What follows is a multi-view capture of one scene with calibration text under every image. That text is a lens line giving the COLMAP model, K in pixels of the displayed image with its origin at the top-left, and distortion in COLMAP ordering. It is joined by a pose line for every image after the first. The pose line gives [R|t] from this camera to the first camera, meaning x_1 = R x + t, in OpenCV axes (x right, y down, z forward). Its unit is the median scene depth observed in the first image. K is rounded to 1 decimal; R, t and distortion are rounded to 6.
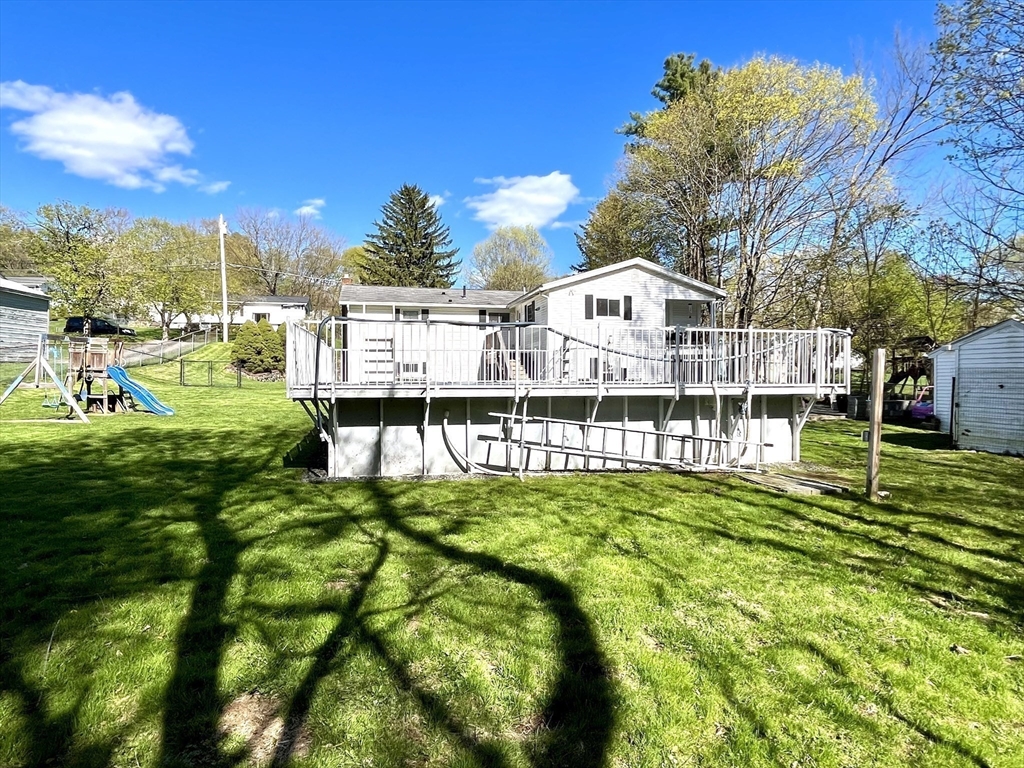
lens RADIAL K [[585.0, 0, 512.4], [0, 585.0, 385.7], [0, 0, 1]] dist [-0.017380, 0.000169]
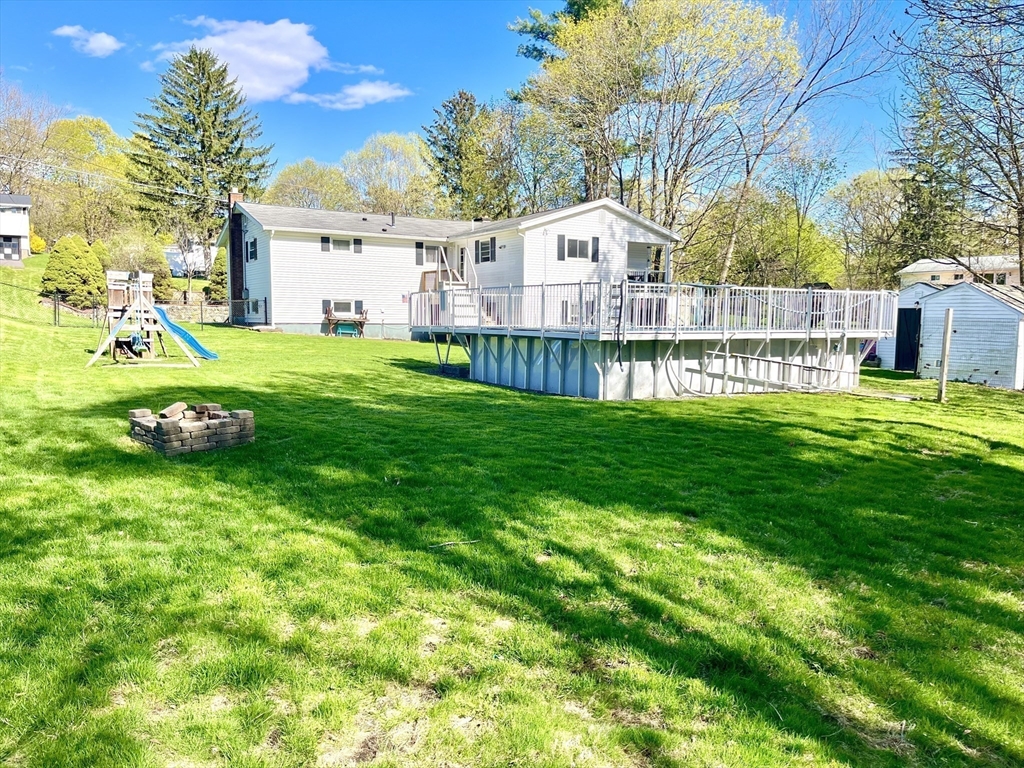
lens RADIAL K [[771.3, 0, 510.6], [0, 771.3, 385.0], [0, 0, 1]] dist [0.024157, -0.007354]
pose [[0.945785, -0.020516, 0.324146, -0.361909], [-0.004153, 0.997158, 0.075230, -0.002901], [-0.324768, -0.072497, 0.943011, -0.192751]]
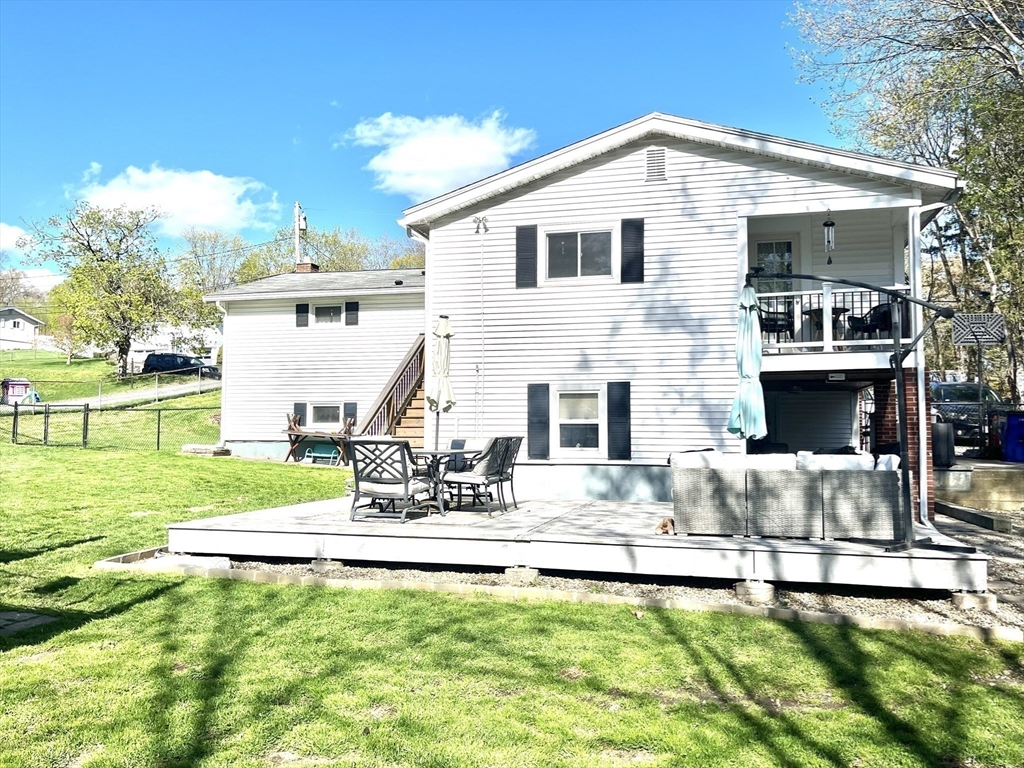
lens RADIAL K [[813.6, 0, 513.1], [0, 813.6, 382.5], [0, 0, 1]] dist [0.002926, 0.000461]
pose [[0.877934, -0.022725, -0.478243, 0.379001], [-0.016844, 0.996789, -0.078286, -0.005173], [0.478486, 0.076786, 0.874731, 0.510075]]
